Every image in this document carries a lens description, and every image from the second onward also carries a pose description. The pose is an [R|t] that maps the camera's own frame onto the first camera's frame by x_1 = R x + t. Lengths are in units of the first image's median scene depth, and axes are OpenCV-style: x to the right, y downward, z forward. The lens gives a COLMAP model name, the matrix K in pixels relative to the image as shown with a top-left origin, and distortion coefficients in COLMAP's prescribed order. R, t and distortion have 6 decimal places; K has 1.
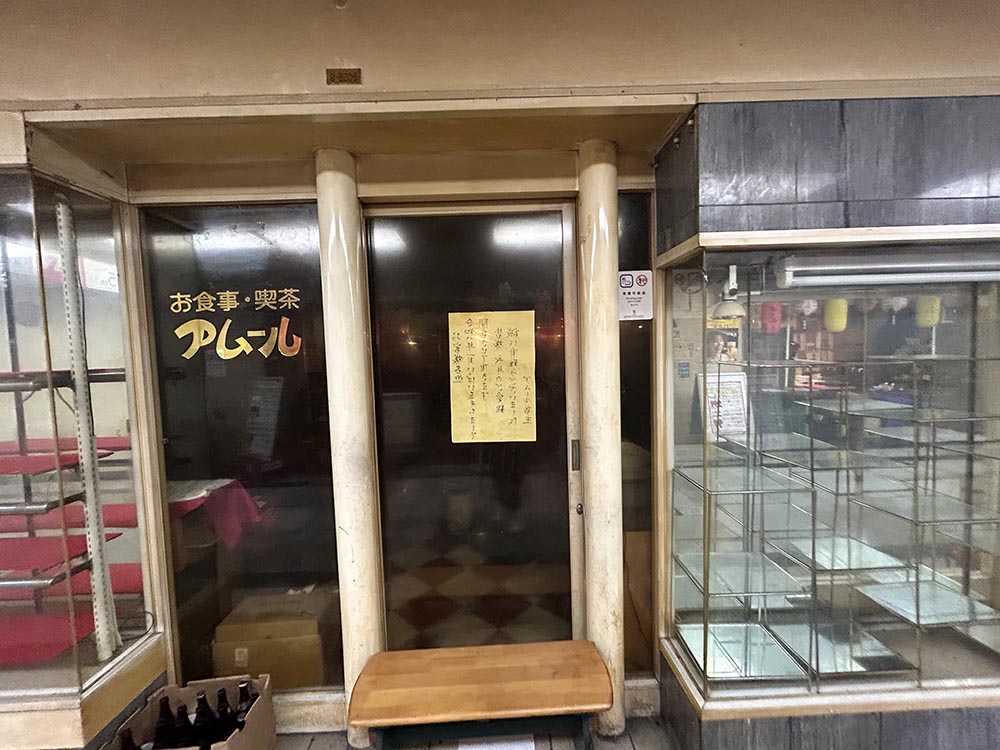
lens RADIAL K [[401.6, 0, 499.9], [0, 401.6, 377.2], [0, 0, 1]] dist [0.000057, 0.000005]
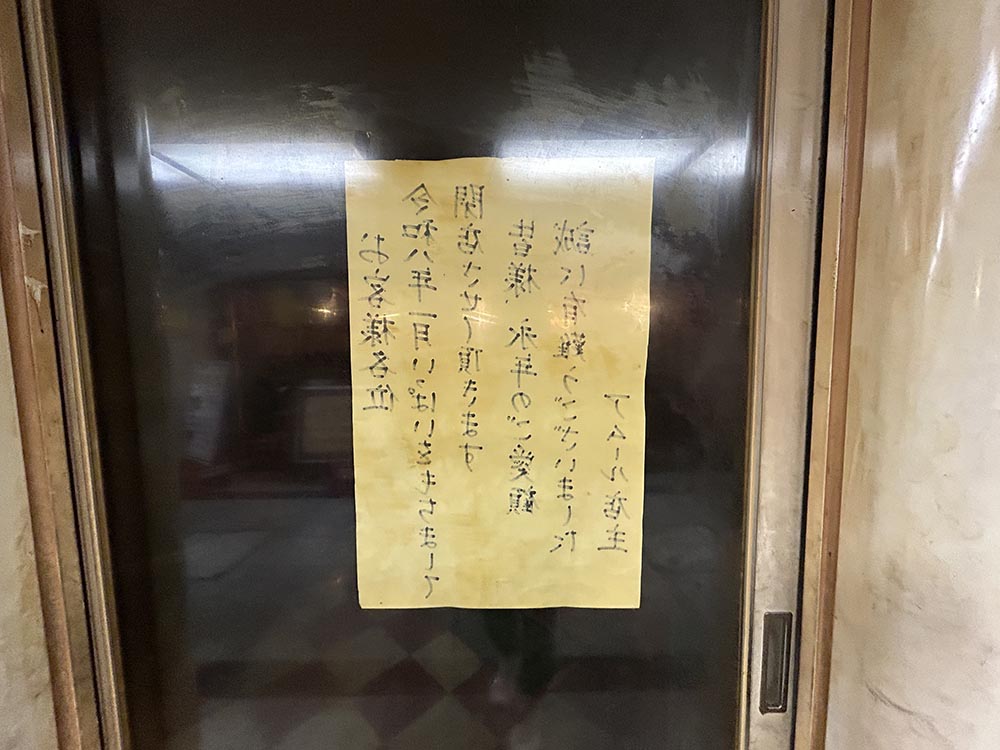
lens RADIAL K [[401.6, 0, 502.3], [0, 401.6, 374.6], [0, 0, 1]] dist [0.000057, 0.000005]
pose [[0.999791, 0.019700, 0.005511, -0.017306], [-0.019862, 0.999321, 0.031036, -0.022623], [-0.004896, -0.031139, 0.999503, 0.707913]]
